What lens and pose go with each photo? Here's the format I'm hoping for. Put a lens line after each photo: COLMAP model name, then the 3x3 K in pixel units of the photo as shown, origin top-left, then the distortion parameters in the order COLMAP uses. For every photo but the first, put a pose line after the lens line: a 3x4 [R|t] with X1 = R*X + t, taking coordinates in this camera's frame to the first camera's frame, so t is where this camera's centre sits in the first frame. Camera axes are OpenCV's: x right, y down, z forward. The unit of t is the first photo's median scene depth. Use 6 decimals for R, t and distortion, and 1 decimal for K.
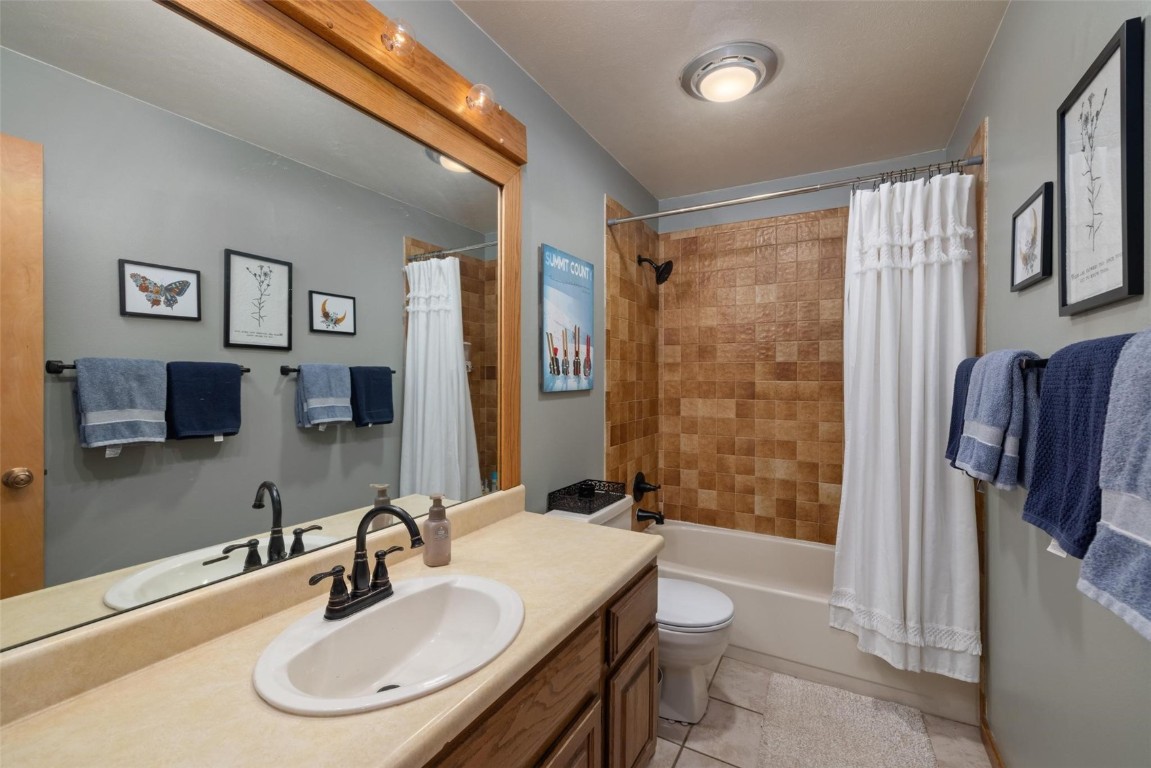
lens RADIAL K [[483.0, 0, 575.3], [0, 483.0, 382.4], [0, 0, 1]] dist [-0.002361, 0.000983]
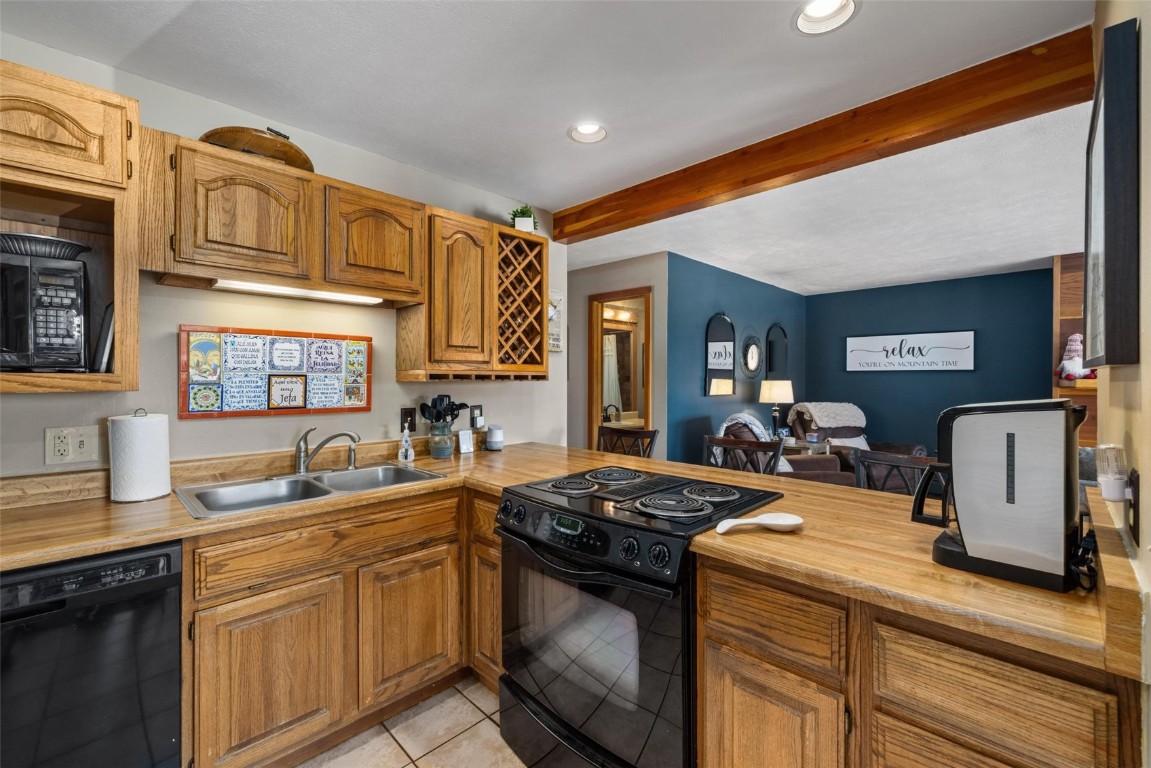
lens RADIAL K [[483.0, 0, 573.7], [0, 483.0, 379.6], [0, 0, 1]] dist [-0.002361, 0.000983]
pose [[0.961788, 0.000758, -0.273793, 0.205410], [-0.002279, 0.999984, -0.005240, -0.002743], [0.273784, 0.005663, 0.961774, -1.275994]]
